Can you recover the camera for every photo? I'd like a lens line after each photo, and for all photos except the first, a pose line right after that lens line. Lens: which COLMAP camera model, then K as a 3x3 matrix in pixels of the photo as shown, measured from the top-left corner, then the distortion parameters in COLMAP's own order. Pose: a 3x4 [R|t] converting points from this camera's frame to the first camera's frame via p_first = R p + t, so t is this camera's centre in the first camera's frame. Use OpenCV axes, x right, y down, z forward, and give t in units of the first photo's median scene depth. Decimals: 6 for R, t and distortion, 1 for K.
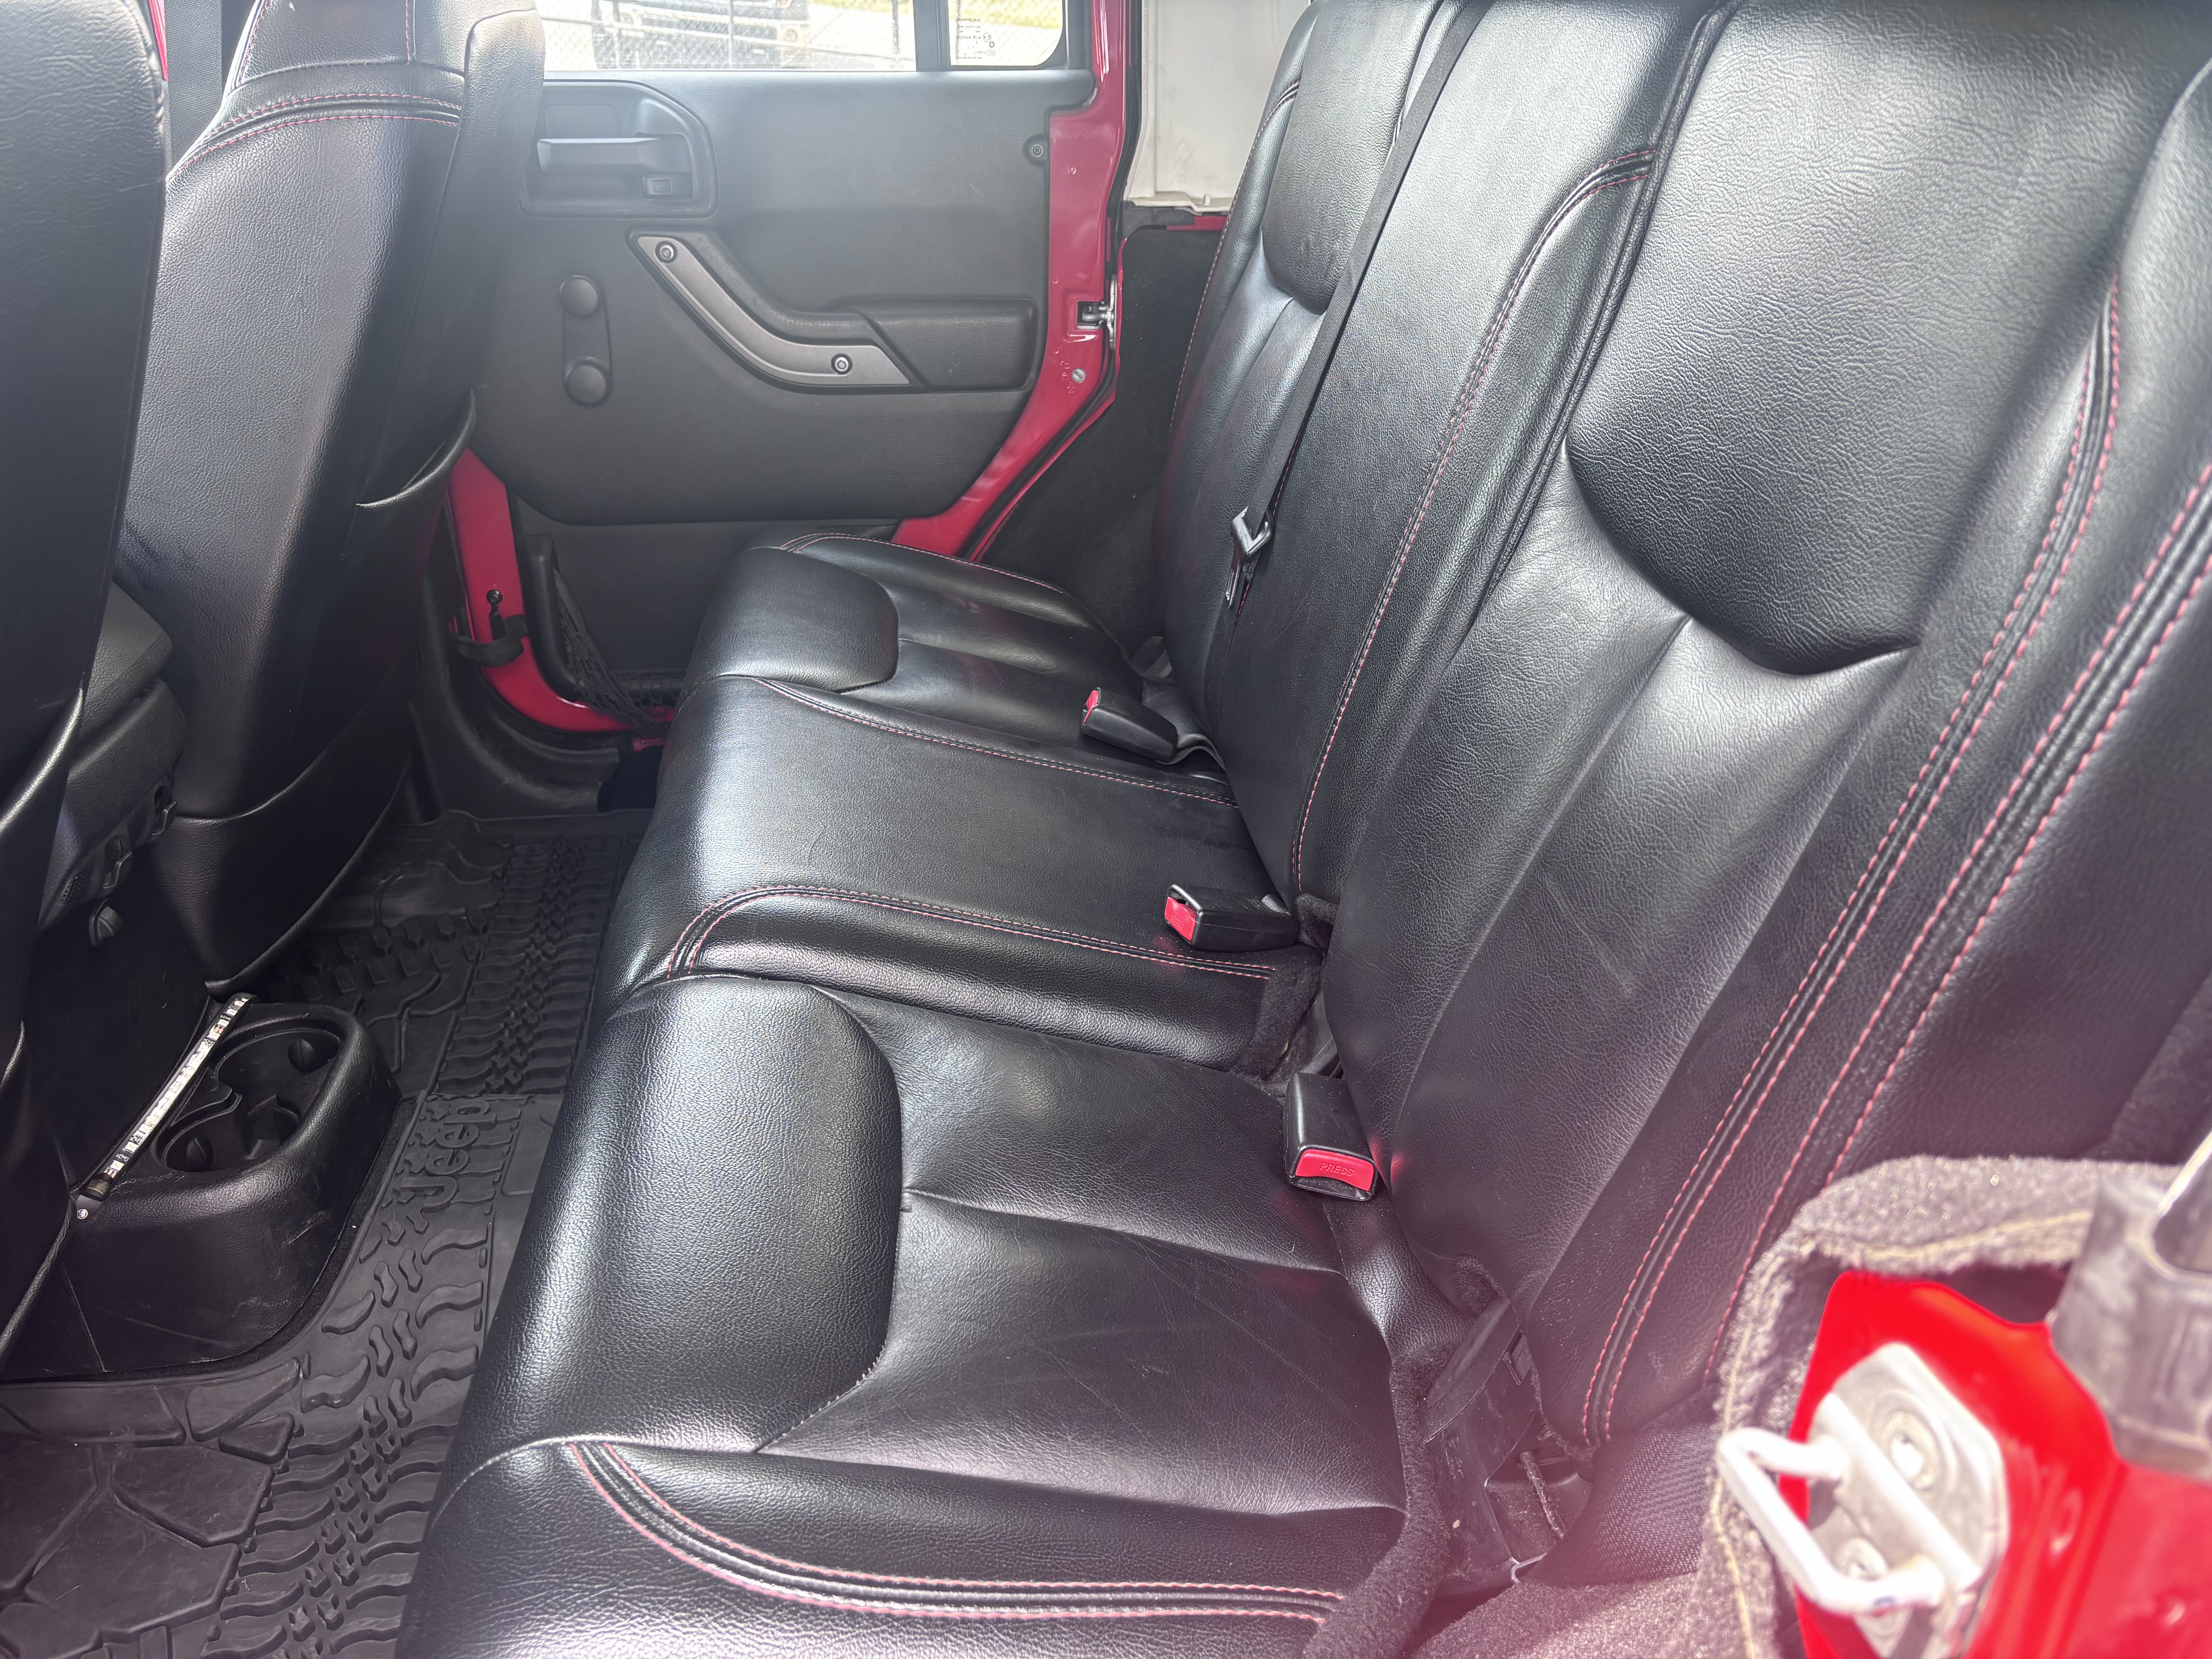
lens RADIAL K [[1651.0, 0, 1112.3], [0, 1651.0, 817.6], [0, 0, 1]] dist [0.043208, -0.055747]
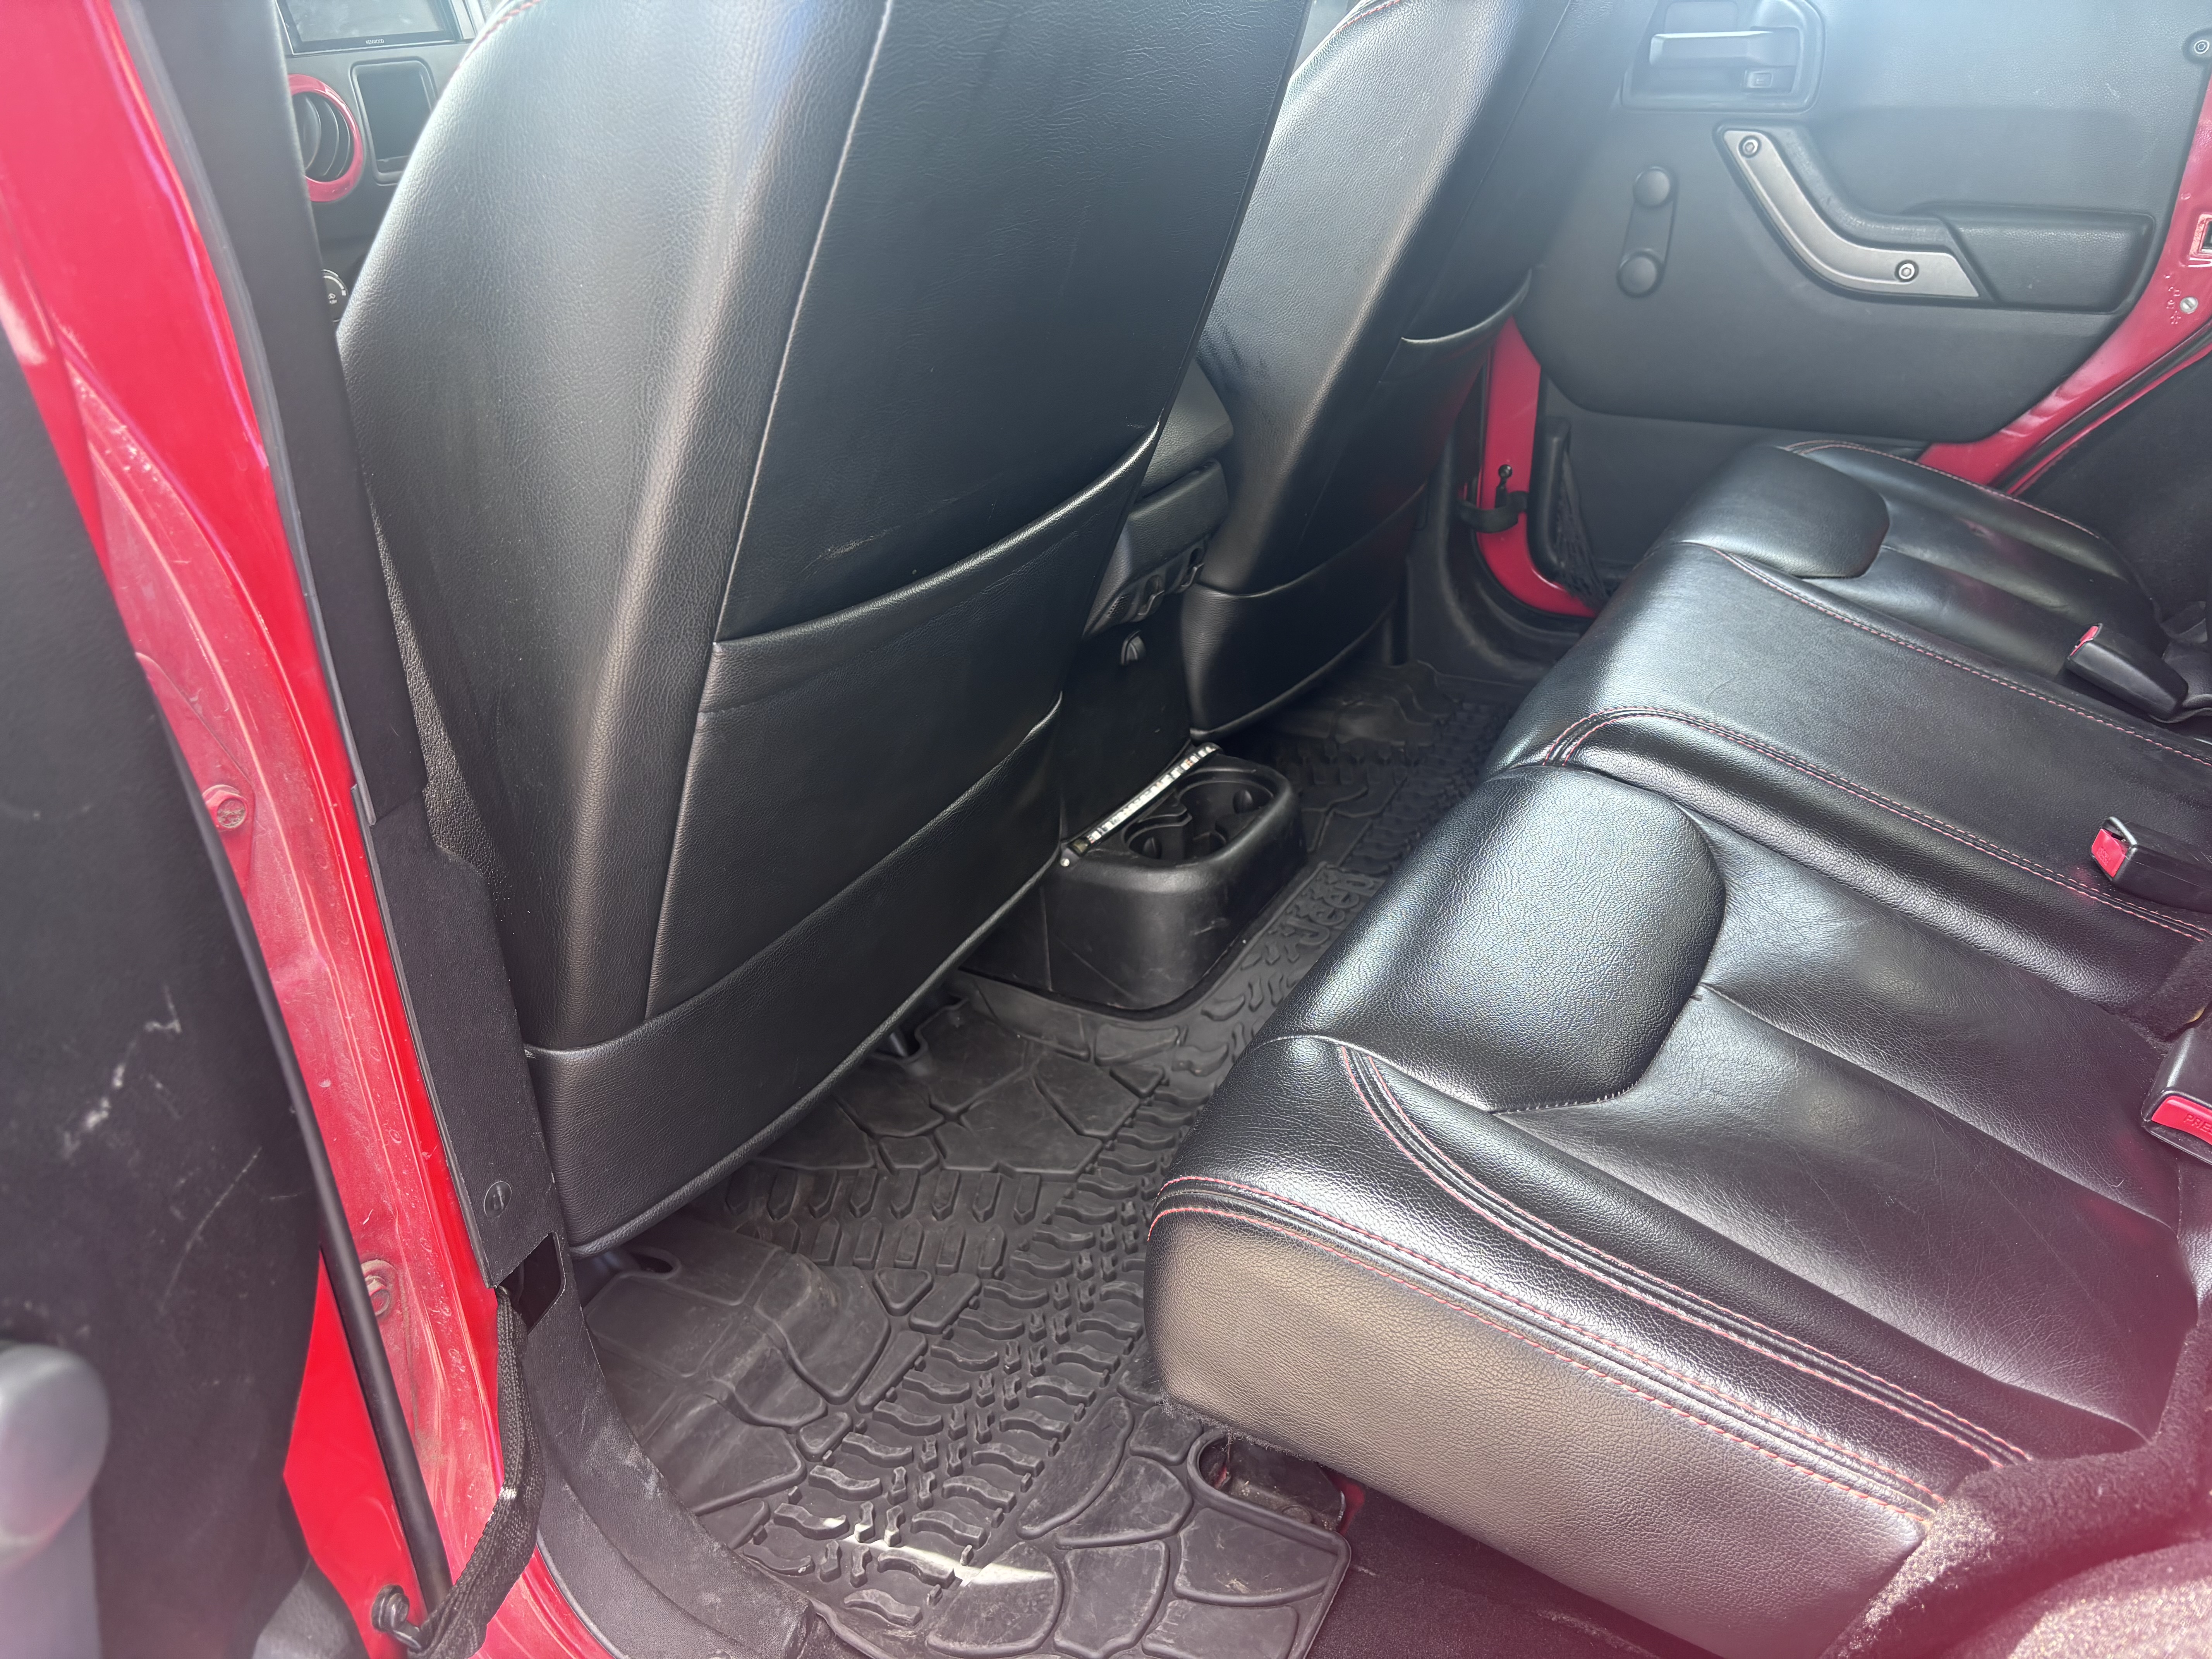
lens RADIAL K [[1651.0, 0, 1112.3], [0, 1651.0, 817.6], [0, 0, 1]] dist [0.043208, -0.055747]
pose [[0.813899, 0.241596, -0.528394, 0.069542], [-0.235526, 0.968564, 0.080068, 0.091856], [0.531128, 0.059283, 0.845215, -0.051922]]
